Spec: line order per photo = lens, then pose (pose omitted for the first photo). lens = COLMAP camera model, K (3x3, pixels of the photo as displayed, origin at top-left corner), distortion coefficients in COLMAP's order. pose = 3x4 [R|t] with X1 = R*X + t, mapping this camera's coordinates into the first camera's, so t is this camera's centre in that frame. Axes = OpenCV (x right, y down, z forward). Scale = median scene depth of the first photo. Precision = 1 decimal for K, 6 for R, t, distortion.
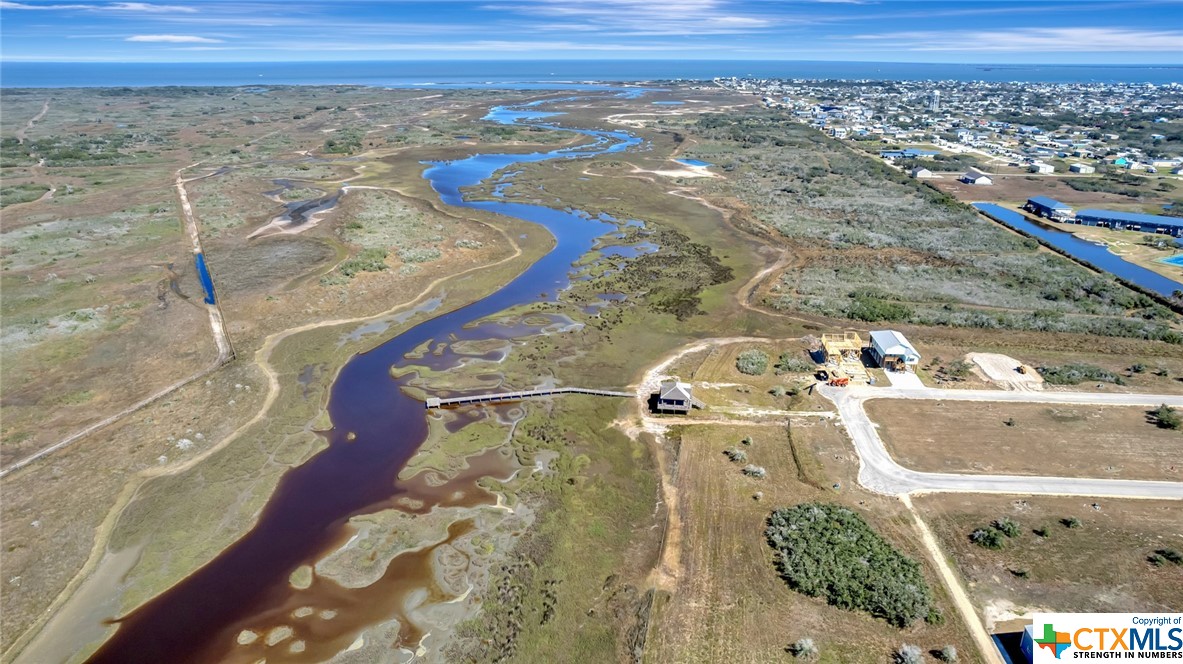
lens RADIAL K [[763.6, 0, 595.8], [0, 763.6, 329.6], [0, 0, 1]] dist [-0.065783, 0.048201]
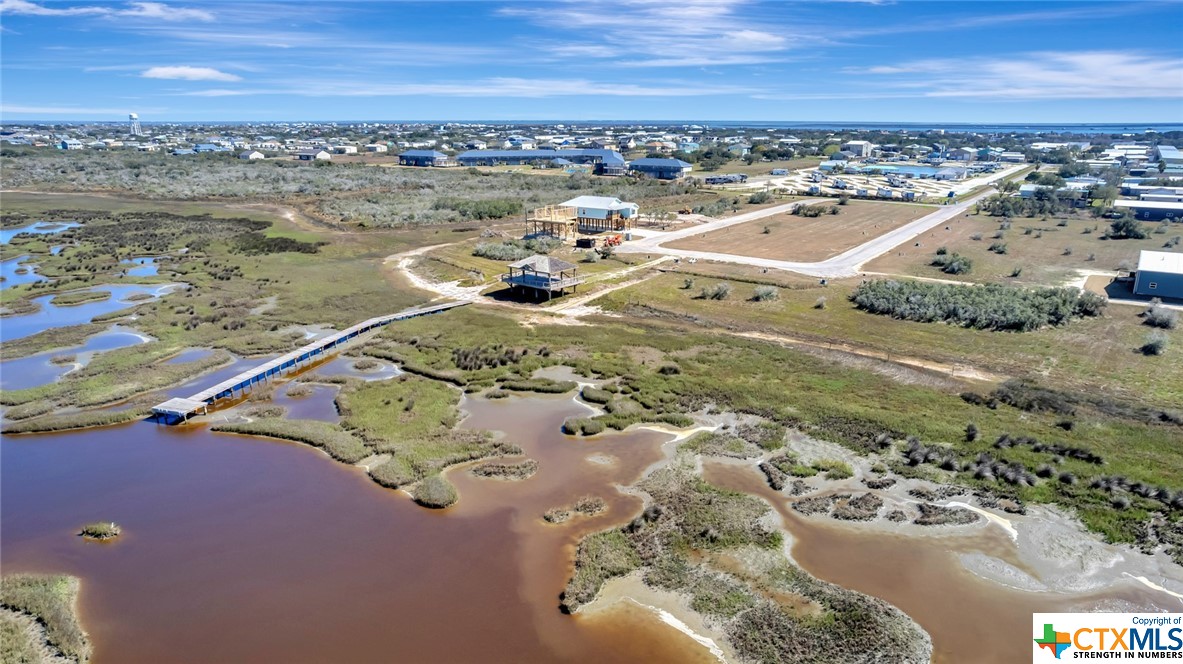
lens RADIAL K [[763.6, 0, 595.8], [0, 763.6, 329.6], [0, 0, 1]] dist [-0.065783, 0.048201]
pose [[0.505085, -0.231235, 0.831516, -0.498726], [0.299977, 0.950408, 0.082084, 0.107351], [-0.809261, 0.207976, 0.549402, 0.719432]]
